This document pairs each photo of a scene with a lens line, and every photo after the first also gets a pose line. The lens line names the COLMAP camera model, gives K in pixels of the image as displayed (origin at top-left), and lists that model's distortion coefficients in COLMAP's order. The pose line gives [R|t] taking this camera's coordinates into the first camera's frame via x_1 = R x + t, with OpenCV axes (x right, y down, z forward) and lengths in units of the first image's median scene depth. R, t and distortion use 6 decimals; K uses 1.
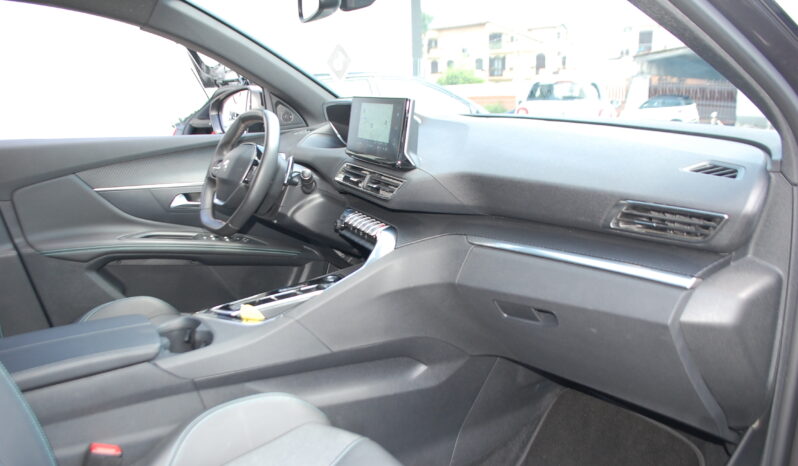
lens RADIAL K [[588.2, 0, 397.9], [0, 588.2, 255.8], [0, 0, 1]] dist [-0.066798, -0.000649]
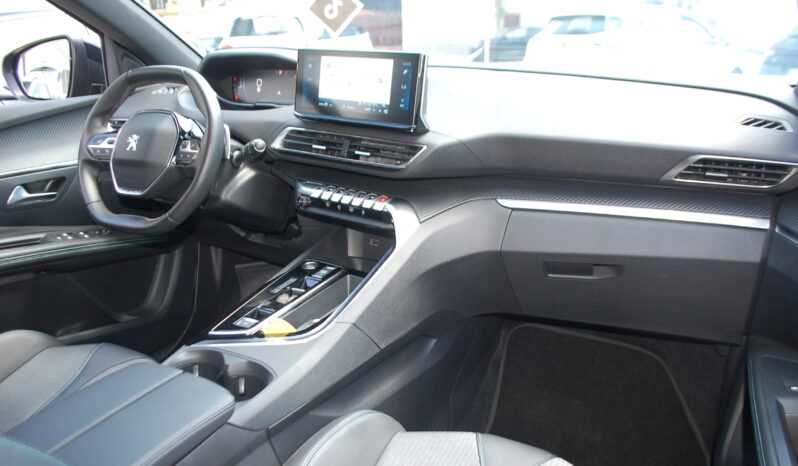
lens RADIAL K [[588.2, 0, 397.9], [0, 588.2, 255.8], [0, 0, 1]] dist [-0.066798, -0.000649]
pose [[0.872518, -0.167923, 0.458817, -0.449667], [0.119356, 0.983887, 0.133120, -0.084936], [-0.473778, -0.061387, 0.878502, 0.213627]]
